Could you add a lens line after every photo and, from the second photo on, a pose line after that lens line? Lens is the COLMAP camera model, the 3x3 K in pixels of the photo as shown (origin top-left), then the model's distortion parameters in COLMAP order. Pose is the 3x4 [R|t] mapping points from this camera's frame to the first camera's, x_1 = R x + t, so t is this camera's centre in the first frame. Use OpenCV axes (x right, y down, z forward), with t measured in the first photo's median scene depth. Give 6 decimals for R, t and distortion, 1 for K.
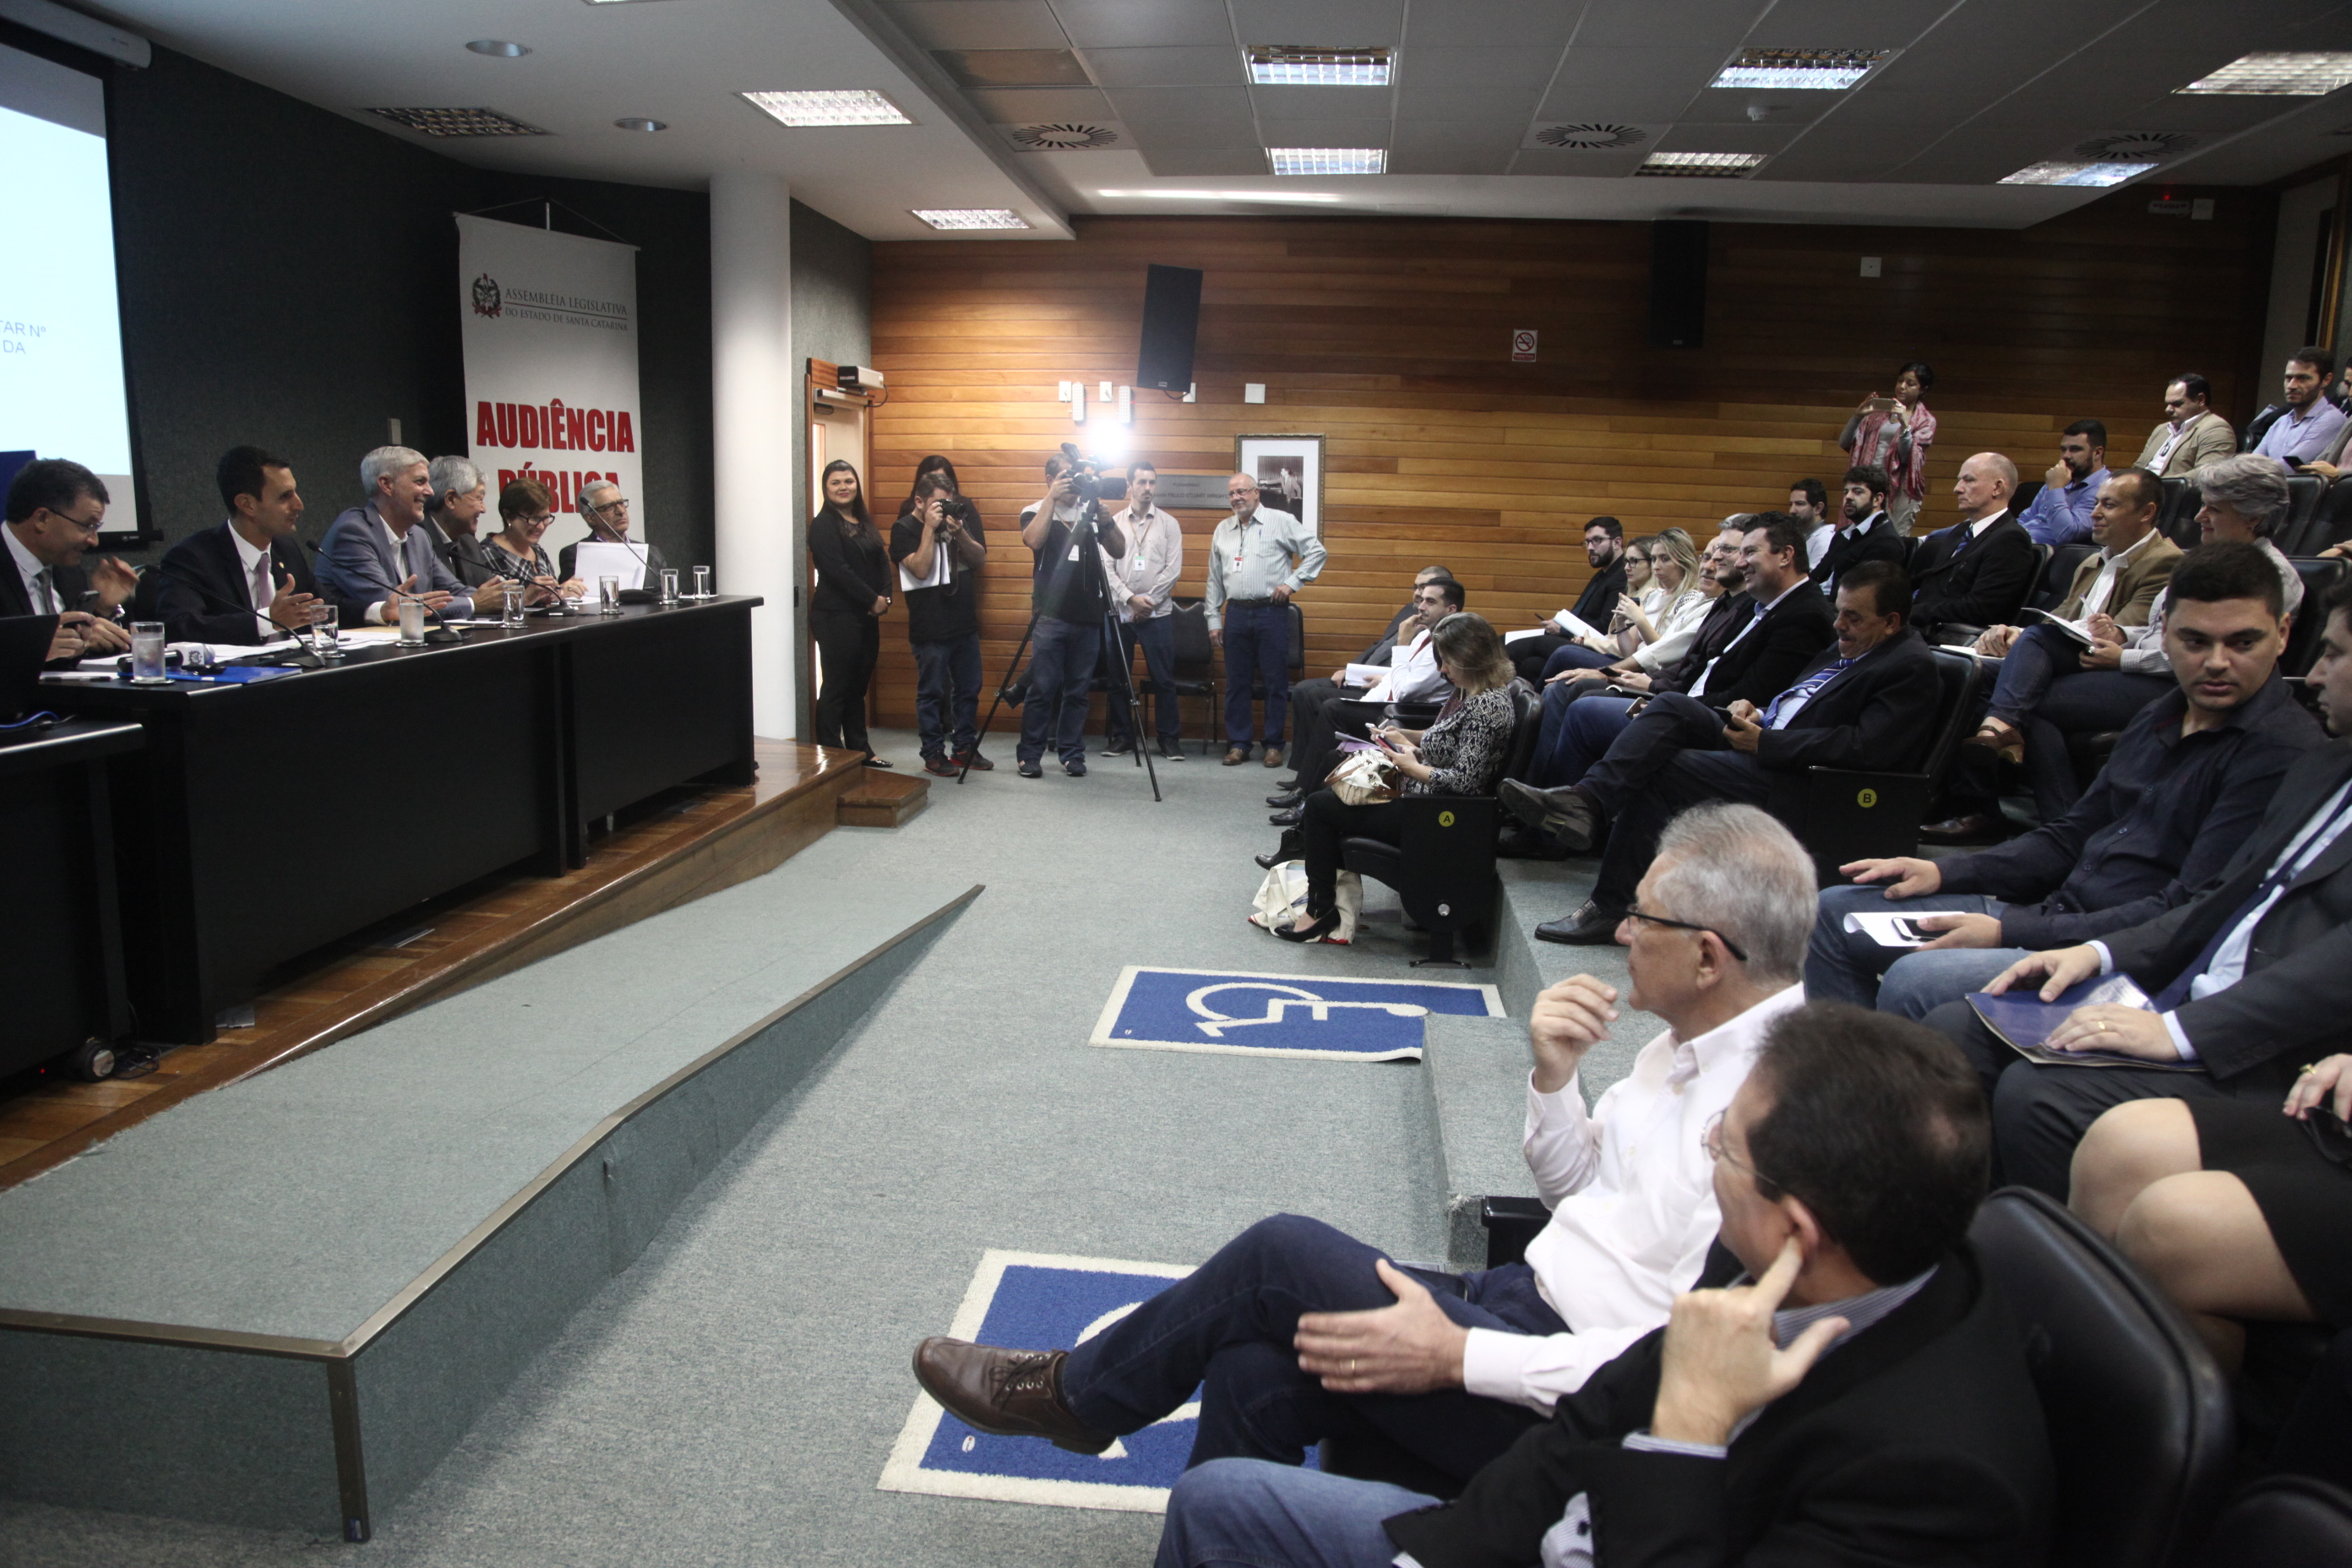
lens RADIAL K [[1631.8, 0, 1175.3], [0, 1631.8, 792.0], [0, 0, 1]] dist [-0.113516, 0.063671]
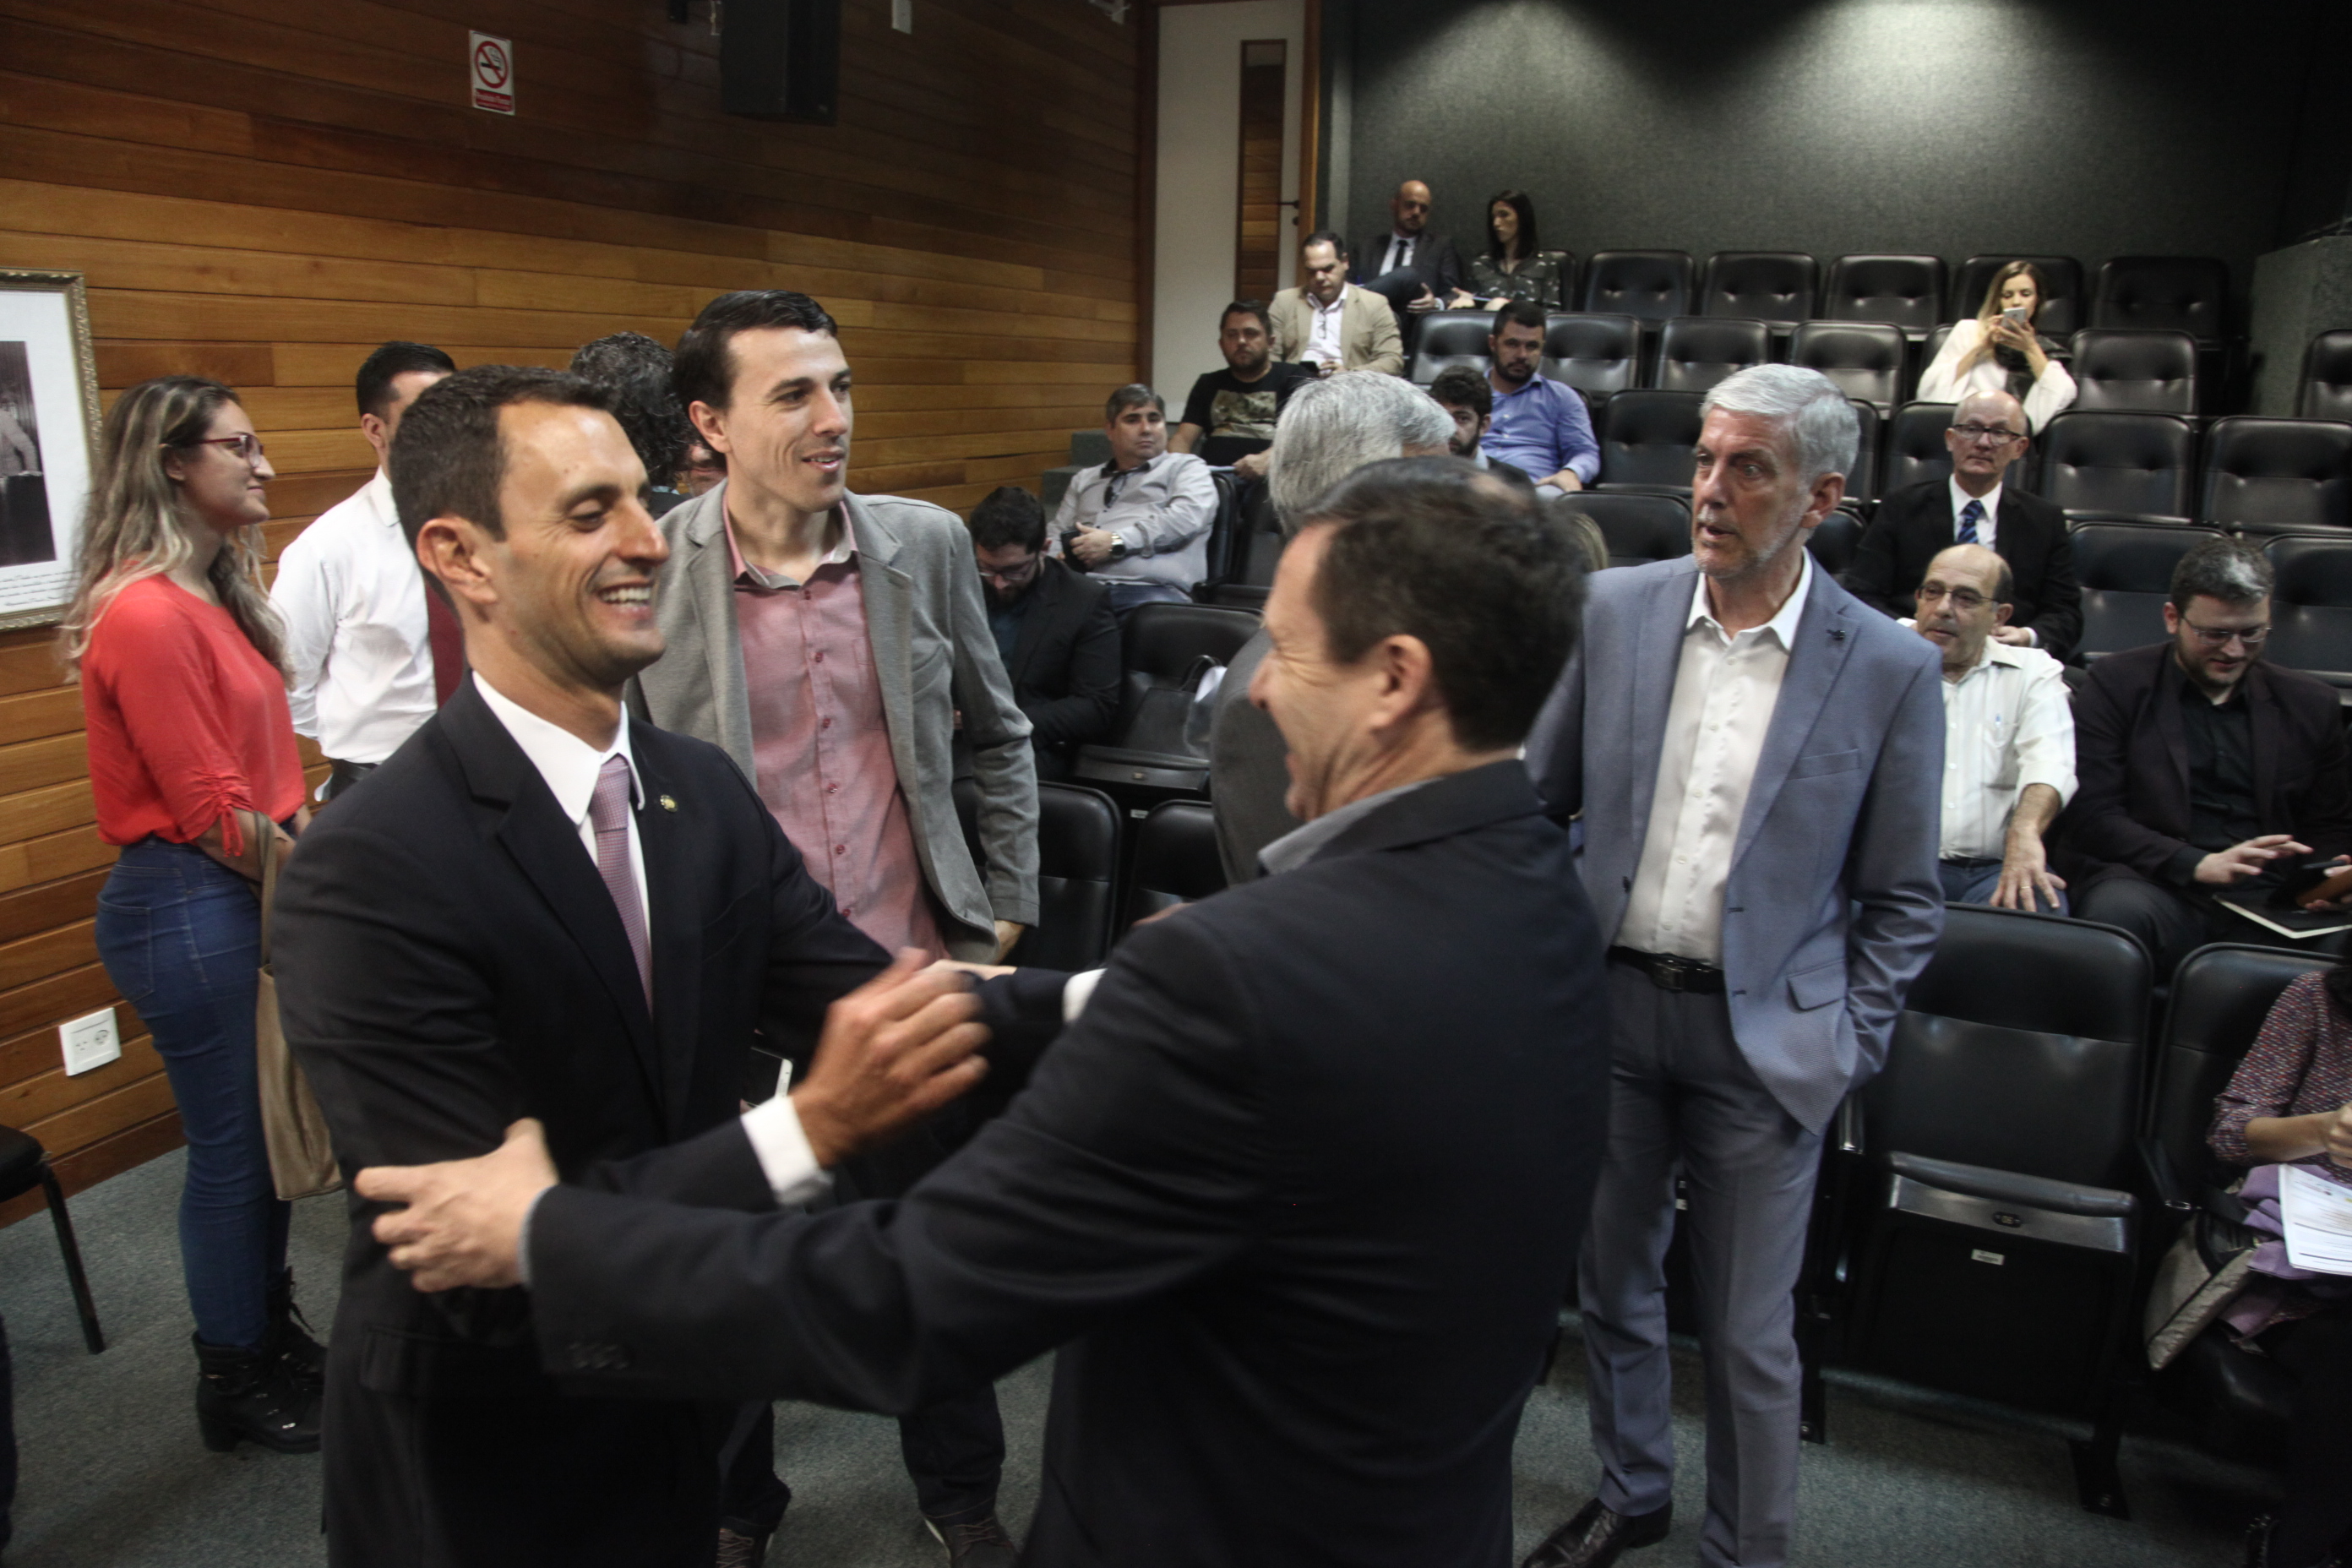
lens RADIAL K [[1631.8, 0, 1164.8], [0, 1631.8, 789.7], [0, 0, 1]] dist [-0.113516, 0.063671]
pose [[0.288301, -0.256764, 0.922472, -0.212272], [0.152985, 0.963354, 0.220330, -0.202246], [-0.945240, 0.077603, 0.317017, 0.908189]]
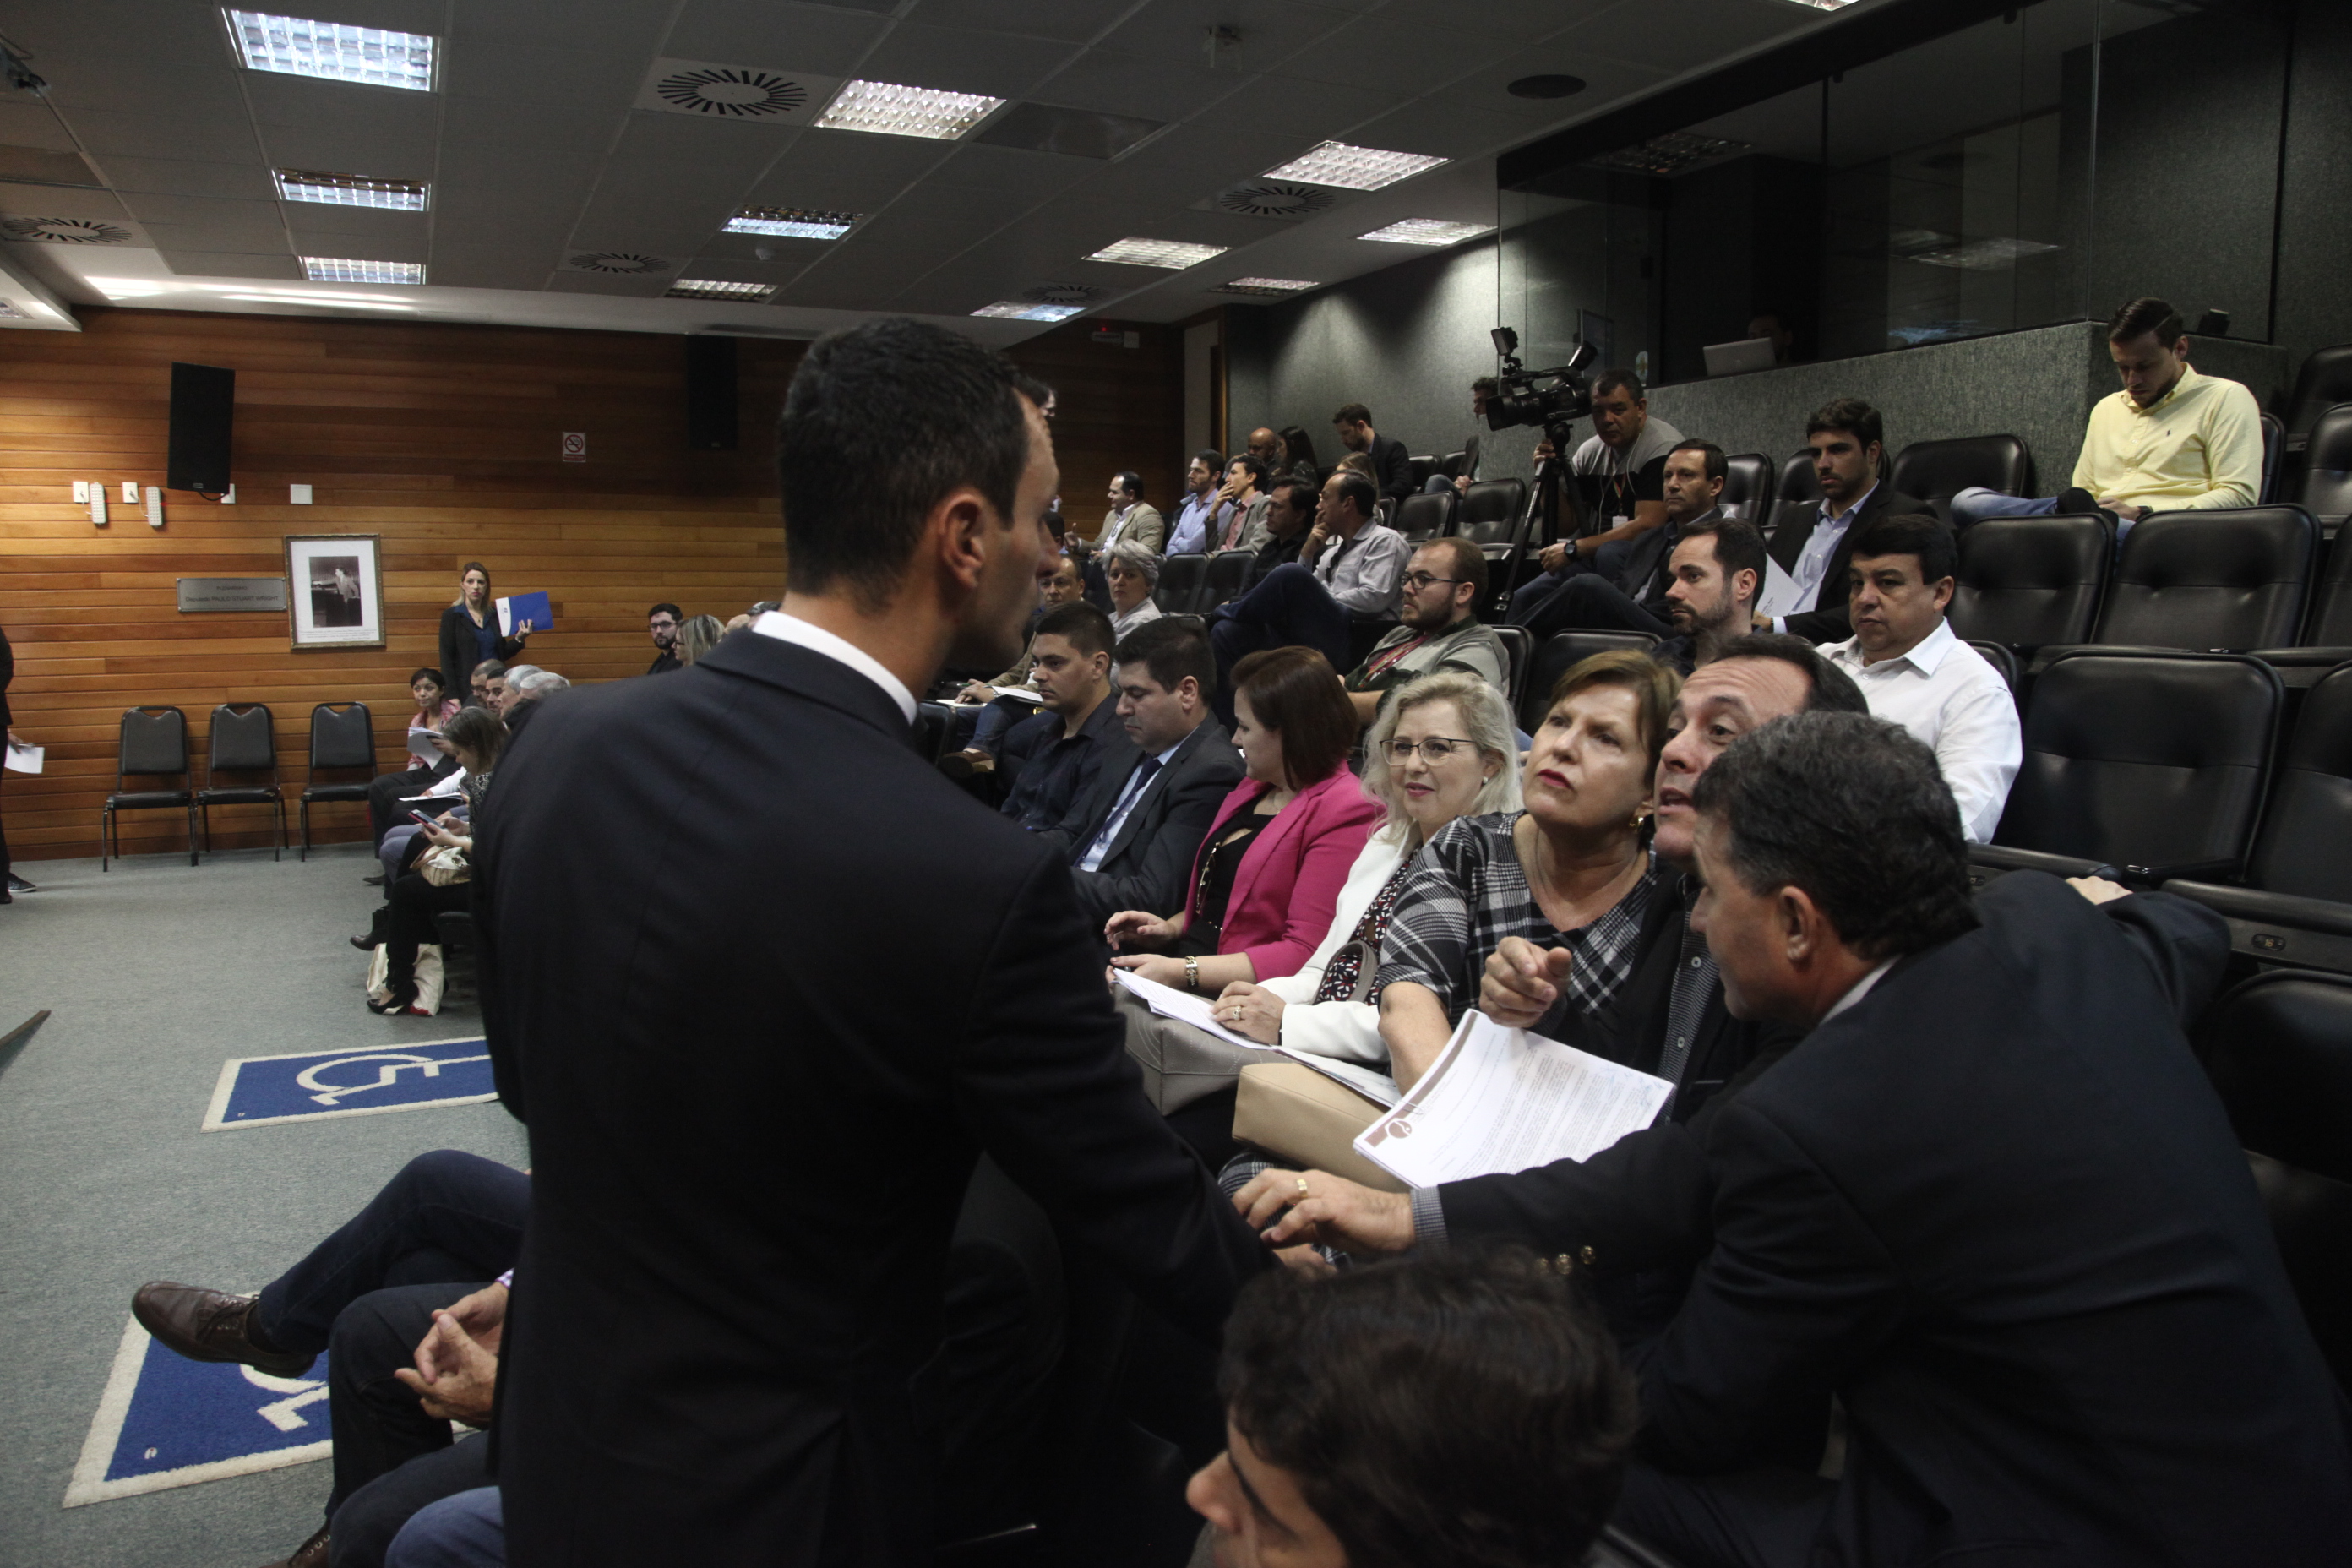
lens RADIAL K [[1631.8, 0, 1166.4], [0, 1631.8, 777.8], [0, 0, 1]] dist [-0.113516, 0.063671]
pose [[0.853114, -0.080771, 0.515434, -0.015838], [0.110836, 0.993451, -0.027772, 0.016065], [-0.509815, 0.080821, 0.856479, -0.112696]]
